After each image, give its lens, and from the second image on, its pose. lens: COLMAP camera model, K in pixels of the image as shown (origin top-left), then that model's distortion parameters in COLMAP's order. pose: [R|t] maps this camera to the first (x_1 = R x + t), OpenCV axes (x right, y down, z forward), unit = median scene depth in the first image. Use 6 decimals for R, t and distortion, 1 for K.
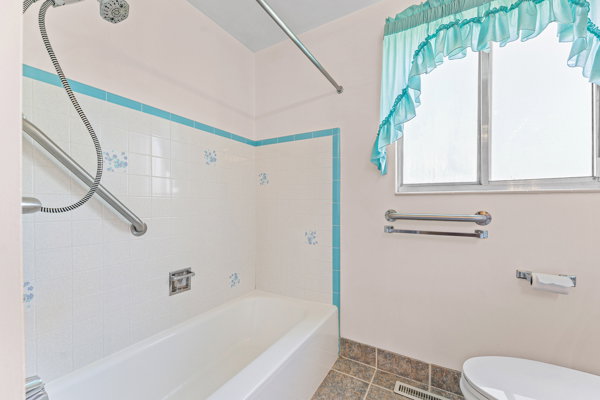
lens RADIAL K [[247.4, 0, 299.3], [0, 247.4, 206.0], [0, 0, 1]] dist [0.001630, -0.002240]
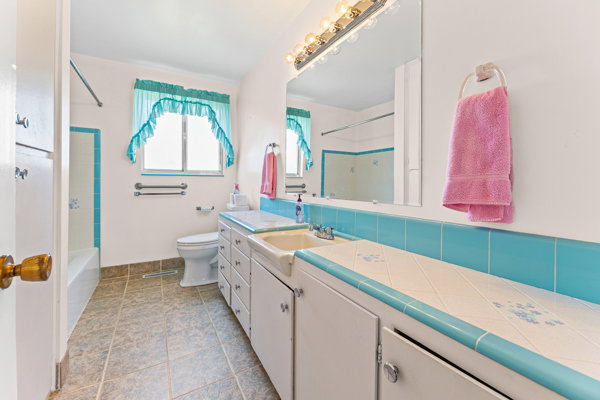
lens RADIAL K [[247.4, 0, 301.8], [0, 247.4, 184.5], [0, 0, 1]] dist [0.001630, -0.002240]
pose [[0.492926, -0.006105, 0.870050, -0.665856], [0.001897, 0.999981, 0.005943, 0.020869], [-0.870069, -0.001279, 0.492928, -1.004591]]
